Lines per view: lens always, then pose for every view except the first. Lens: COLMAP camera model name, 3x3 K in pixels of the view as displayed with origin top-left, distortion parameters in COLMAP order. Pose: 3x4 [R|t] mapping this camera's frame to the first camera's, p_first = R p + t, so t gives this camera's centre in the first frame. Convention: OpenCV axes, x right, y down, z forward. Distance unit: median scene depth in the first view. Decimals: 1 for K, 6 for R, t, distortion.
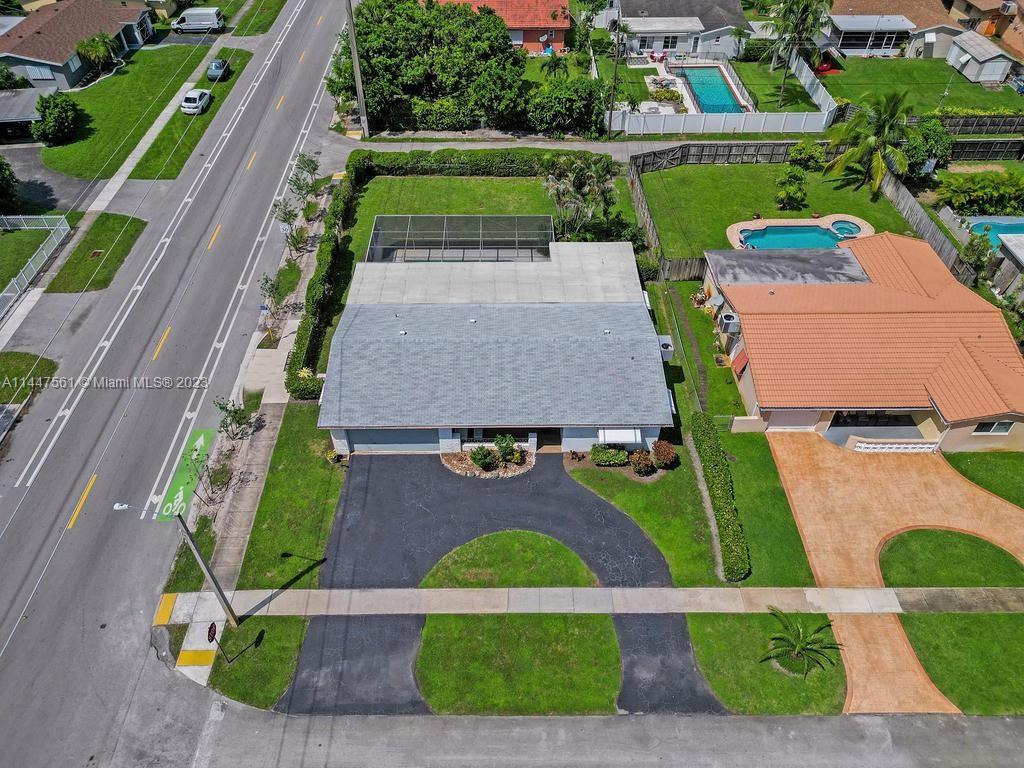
lens RADIAL K [[717.4, 0, 508.5], [0, 717.4, 384.3], [0, 0, 1]] dist [0.060082, -0.052412]
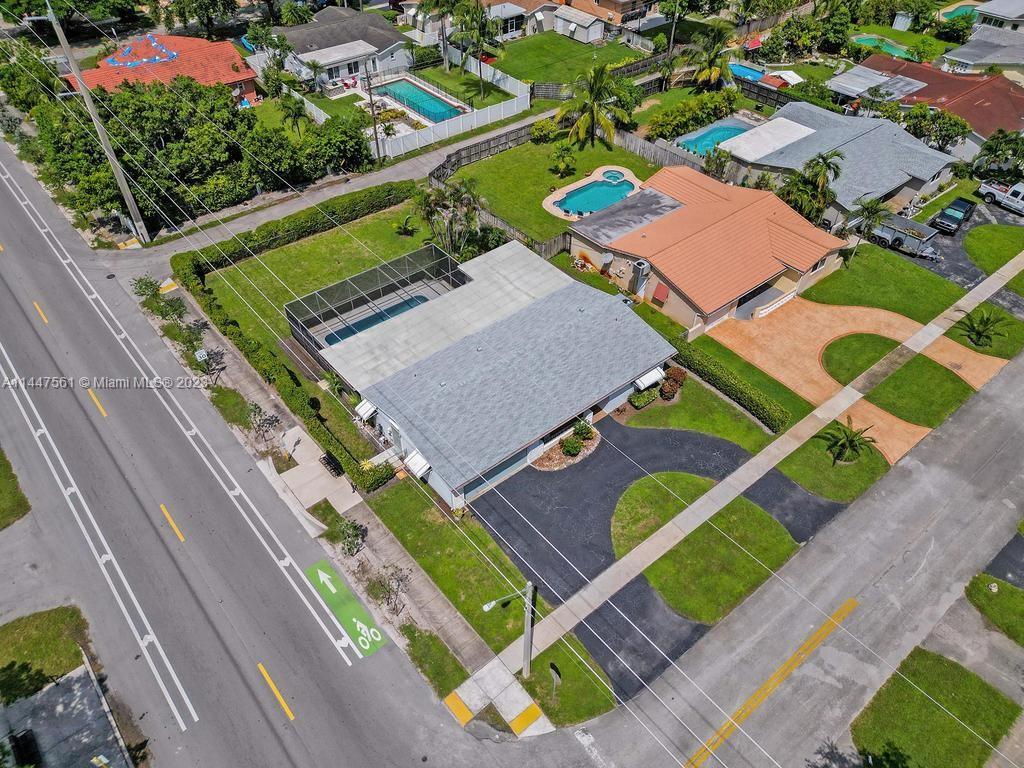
lens RADIAL K [[717.4, 0, 508.5], [0, 717.4, 384.3], [0, 0, 1]] dist [0.060082, -0.052412]
pose [[0.779994, -0.430588, 0.454096, -0.572527], [0.430232, 0.895925, 0.110541, -0.151935], [-0.454434, 0.109145, 0.884069, 0.015676]]
